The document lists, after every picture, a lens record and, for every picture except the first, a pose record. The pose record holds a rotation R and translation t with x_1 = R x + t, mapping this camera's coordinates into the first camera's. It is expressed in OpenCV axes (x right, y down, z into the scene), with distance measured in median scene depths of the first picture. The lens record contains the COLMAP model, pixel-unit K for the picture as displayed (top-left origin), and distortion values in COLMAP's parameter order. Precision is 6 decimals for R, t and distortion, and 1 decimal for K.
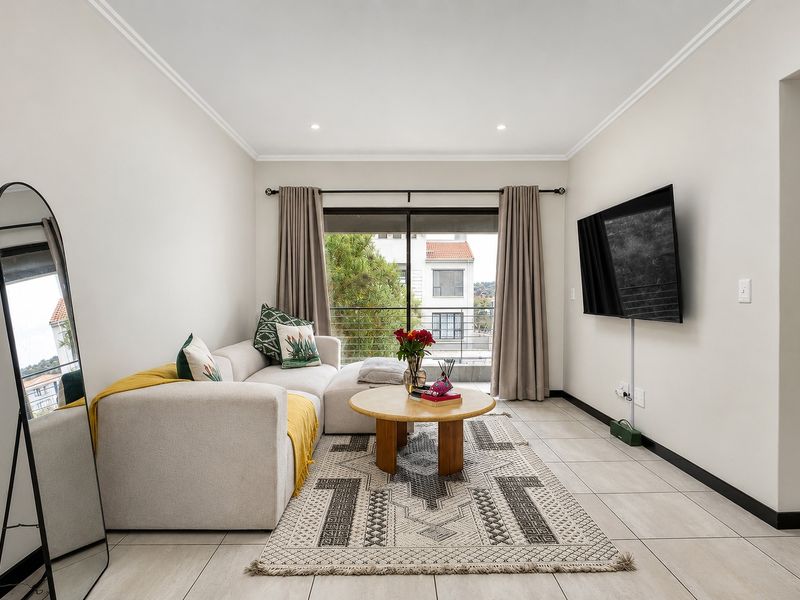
lens RADIAL K [[425.2, 0, 397.4], [0, 425.2, 298.2], [0, 0, 1]] dist [0.003471, -0.001243]
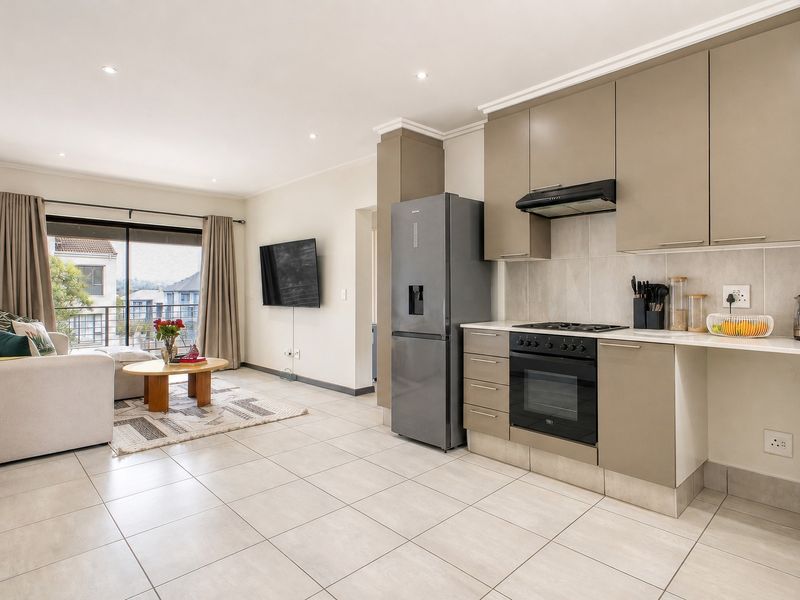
lens RADIAL K [[425.2, 0, 395.6], [0, 425.2, 287.1], [0, 0, 1]] dist [0.003471, -0.001243]
pose [[0.697716, 0.006024, 0.716349, -0.341959], [0.004278, 0.999912, -0.012575, -0.009645], [-0.716361, 0.011839, 0.697629, -0.427764]]
